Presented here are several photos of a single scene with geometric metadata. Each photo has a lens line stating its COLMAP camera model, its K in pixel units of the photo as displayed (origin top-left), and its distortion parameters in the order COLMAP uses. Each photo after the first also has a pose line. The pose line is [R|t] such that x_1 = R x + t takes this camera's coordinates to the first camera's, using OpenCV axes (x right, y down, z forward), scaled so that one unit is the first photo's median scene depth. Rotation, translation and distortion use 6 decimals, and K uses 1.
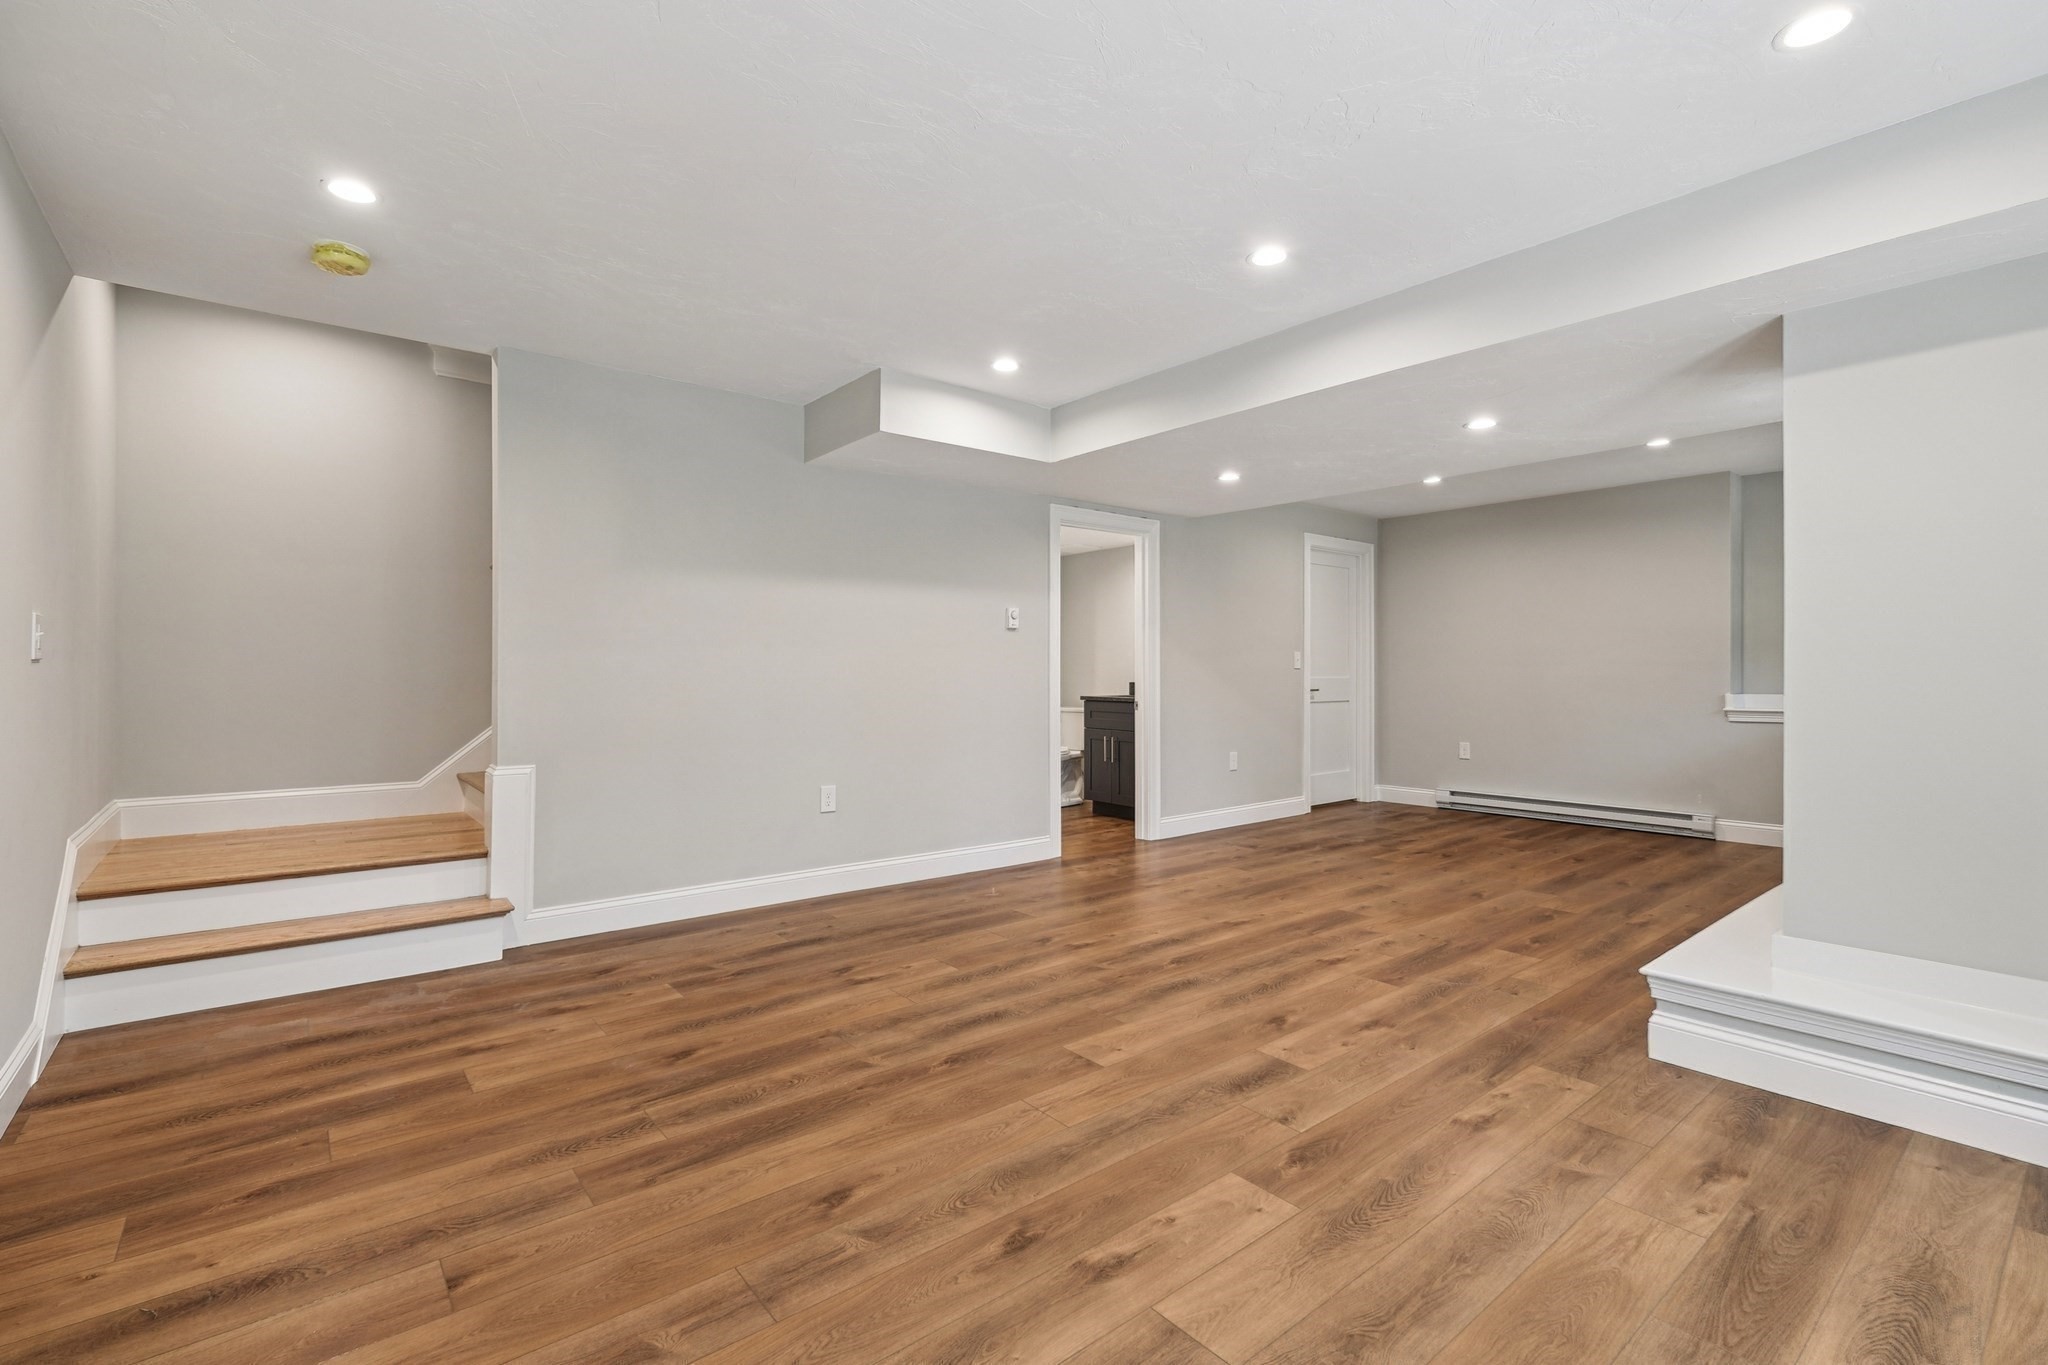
lens RADIAL K [[919.6, 0, 1031.6], [0, 919.6, 675.3], [0, 0, 1]] dist [-0.004520, 0.001005]
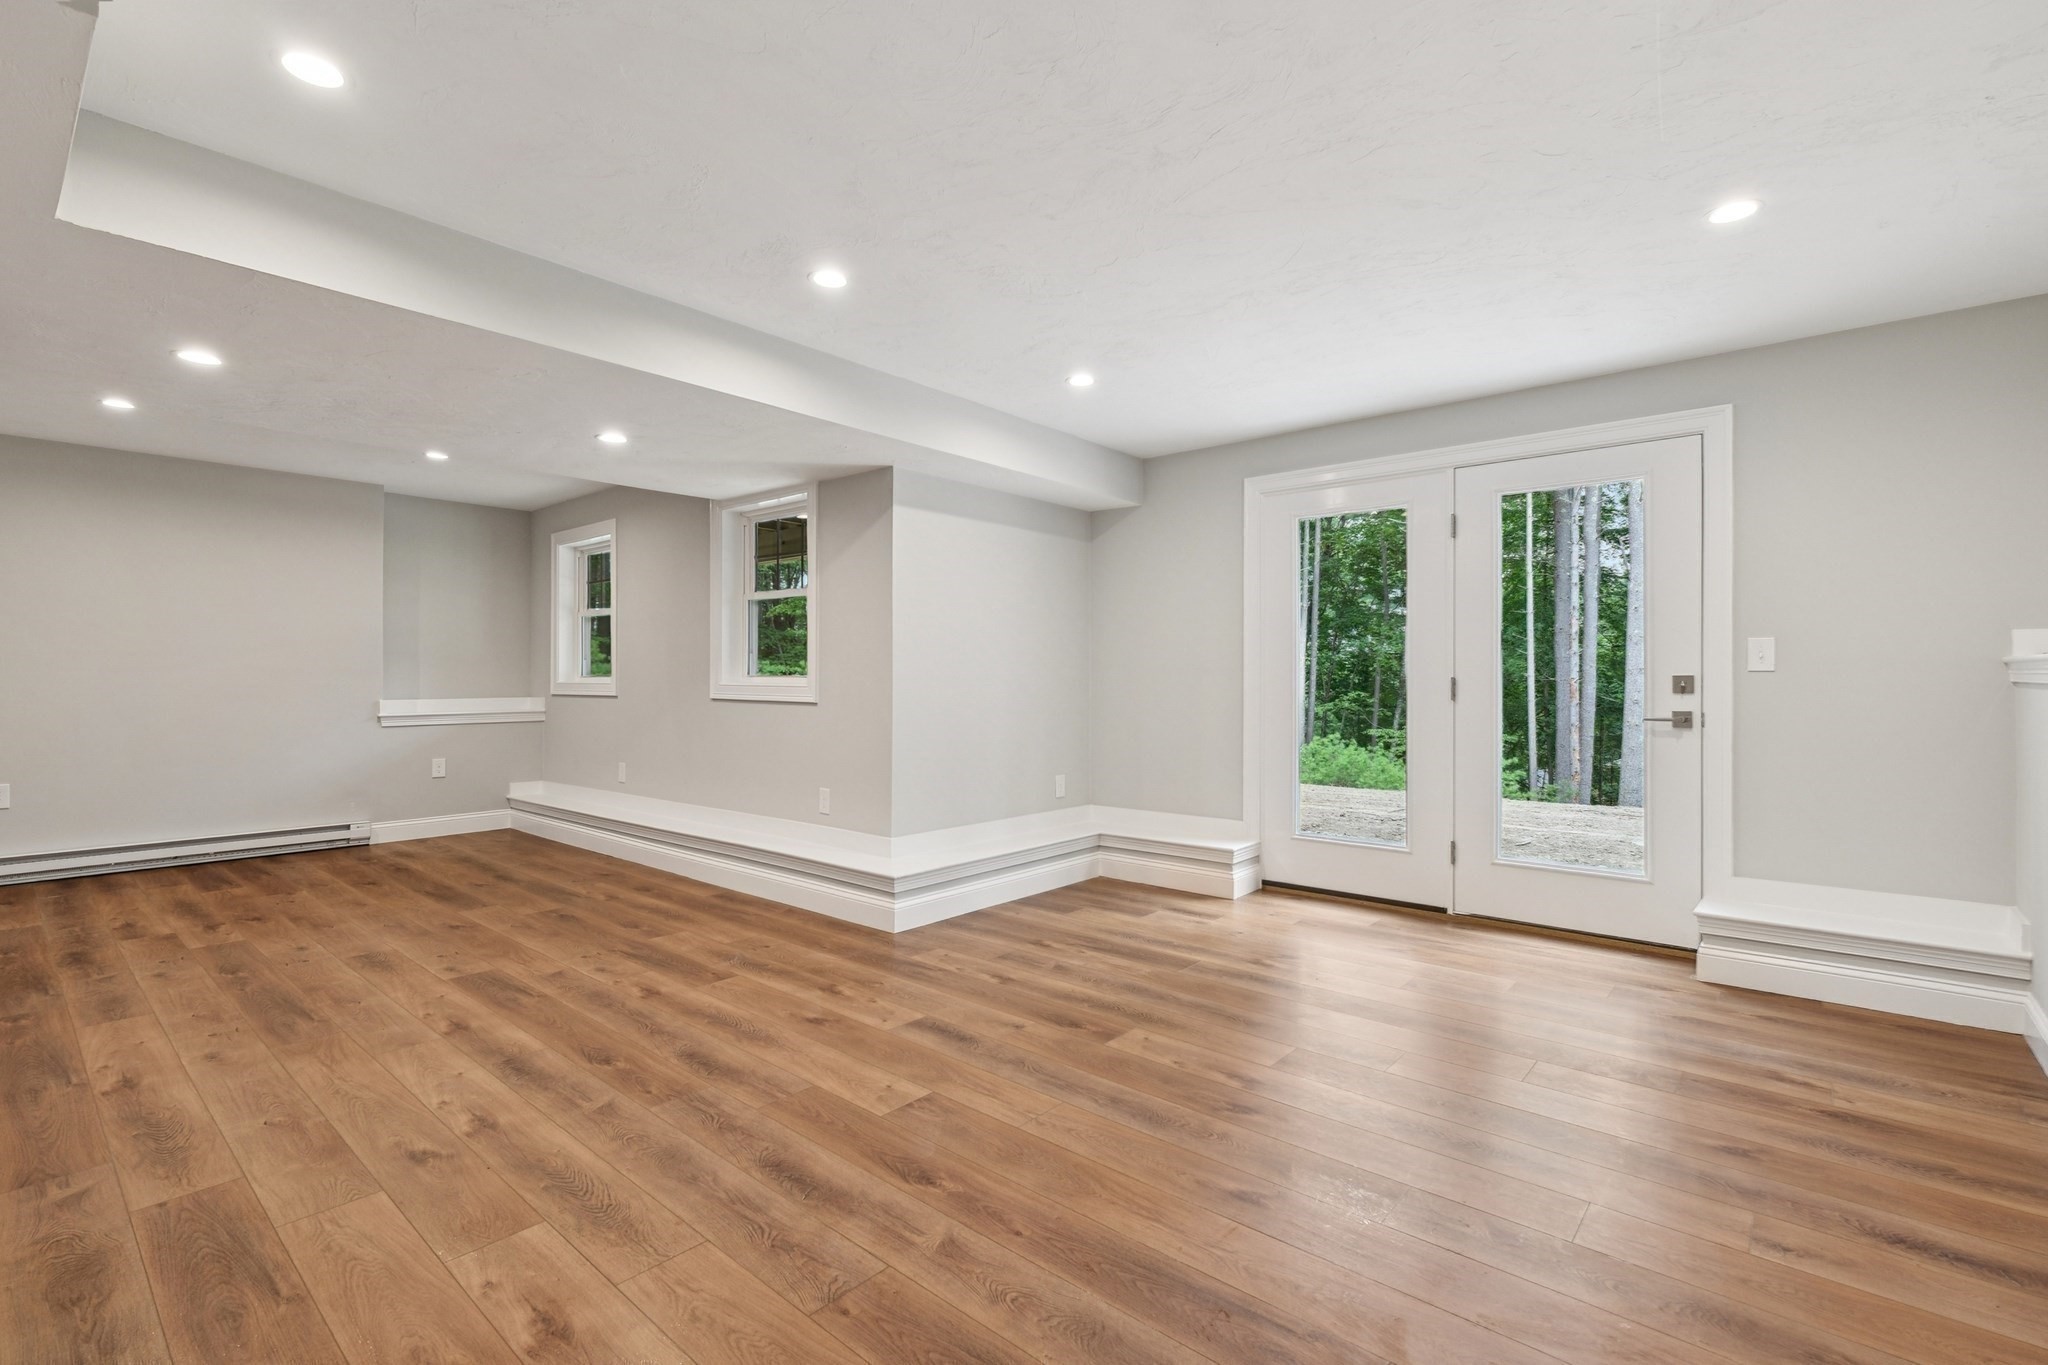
lens RADIAL K [[919.6, 0, 1031.7], [0, 919.6, 681.2], [0, 0, 1]] dist [-0.004520, 0.001005]
pose [[-0.168925, -0.005718, 0.985612, -0.756260], [0.004779, 0.999967, 0.006621, -0.008176], [-0.985617, 0.005829, -0.168892, 0.904763]]
